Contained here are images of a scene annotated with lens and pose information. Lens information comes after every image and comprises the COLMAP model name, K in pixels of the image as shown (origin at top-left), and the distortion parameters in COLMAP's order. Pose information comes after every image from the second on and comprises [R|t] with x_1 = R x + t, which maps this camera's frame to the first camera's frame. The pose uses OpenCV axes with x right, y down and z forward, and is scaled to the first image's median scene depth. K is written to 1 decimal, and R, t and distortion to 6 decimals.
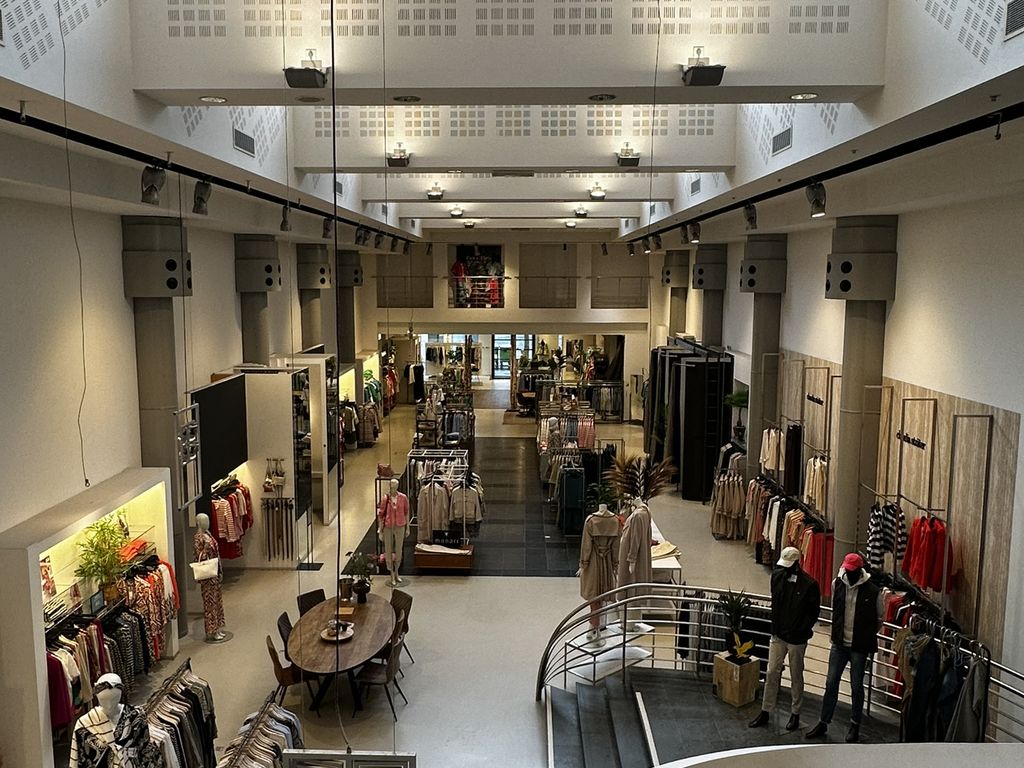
lens RADIAL K [[877.7, 0, 494.5], [0, 877.7, 374.0], [0, 0, 1]] dist [-0.003180, -0.004986]
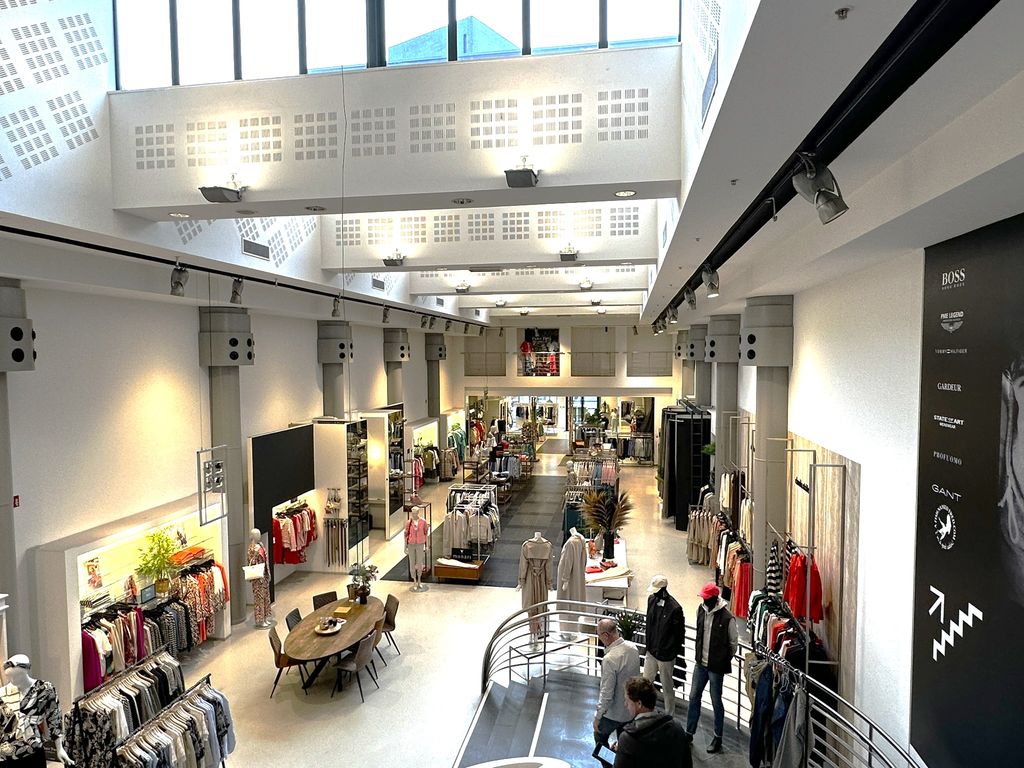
lens RADIAL K [[655.7, 0, 512.0], [0, 655.7, 384.0], [0, 0, 1]] dist [-0.002692, 0.000001]
pose [[0.988946, 0.000713, -0.148276, 0.170651], [-0.010503, 0.997813, -0.065253, 0.001188], [0.147905, 0.066089, 0.986791, 0.057843]]
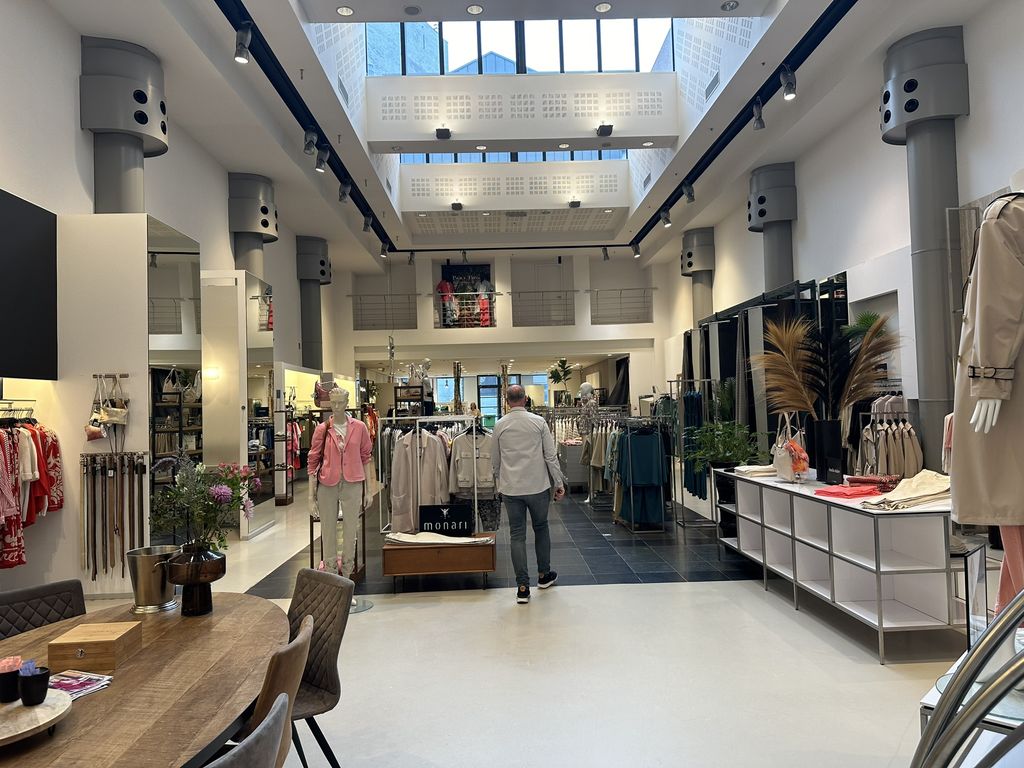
lens RADIAL K [[694.1, 0, 512.0], [0, 694.1, 384.0], [0, 0, 1]] dist [0.075958, -0.100764]
pose [[0.997442, -0.029924, 0.064912, -0.042098], [0.039491, 0.987665, -0.151518, 0.184258], [-0.059578, 0.153694, 0.986321, 0.606950]]
